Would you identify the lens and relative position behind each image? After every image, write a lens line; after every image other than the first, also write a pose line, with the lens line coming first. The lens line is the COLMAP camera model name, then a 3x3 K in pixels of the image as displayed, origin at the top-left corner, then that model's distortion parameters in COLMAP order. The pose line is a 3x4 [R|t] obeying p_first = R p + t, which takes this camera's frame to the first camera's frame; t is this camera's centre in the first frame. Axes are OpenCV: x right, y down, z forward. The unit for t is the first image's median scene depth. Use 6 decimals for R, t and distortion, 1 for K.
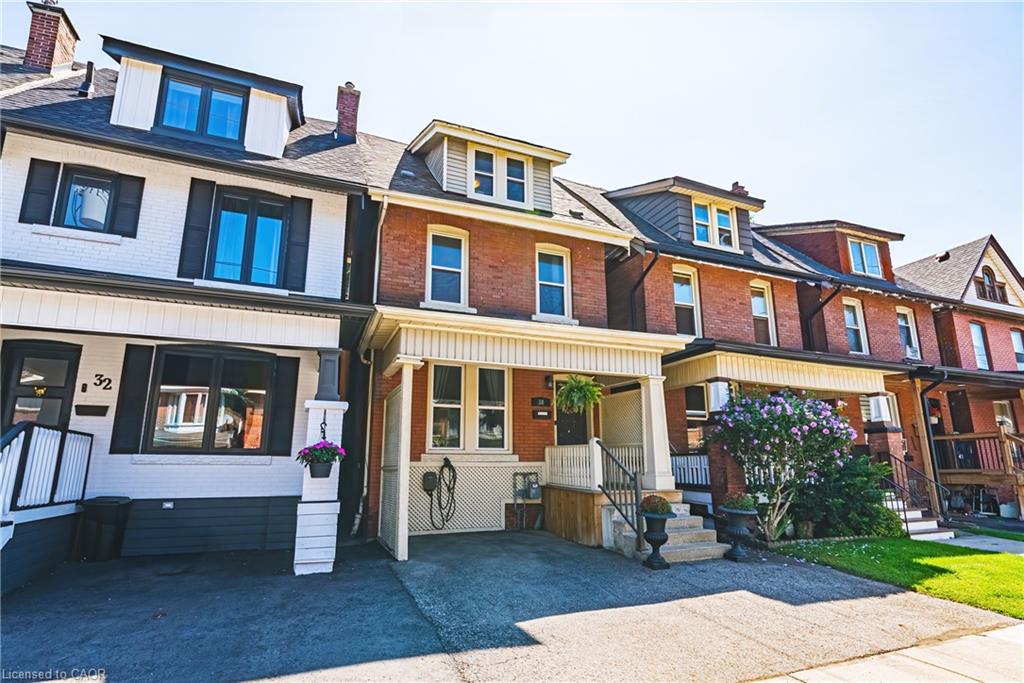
lens RADIAL K [[498.4, 0, 511.8], [0, 498.4, 371.2], [0, 0, 1]] dist [0.002435, 0.000545]
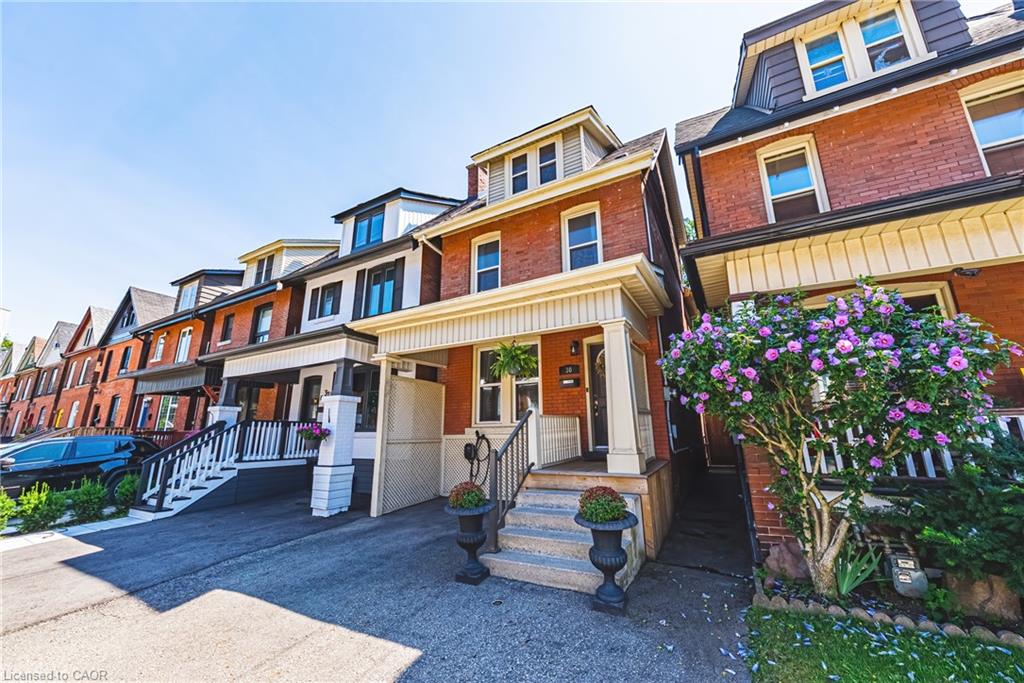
lens RADIAL K [[376.9, 0, 512.0], [0, 376.9, 341.5], [0, 0, 1]] dist [-0.005702, 0.000052]
pose [[0.640400, -0.186216, -0.745125, 0.550456], [0.160799, 0.981169, -0.107007, 0.069897], [0.751020, -0.051288, 0.658284, 0.453031]]
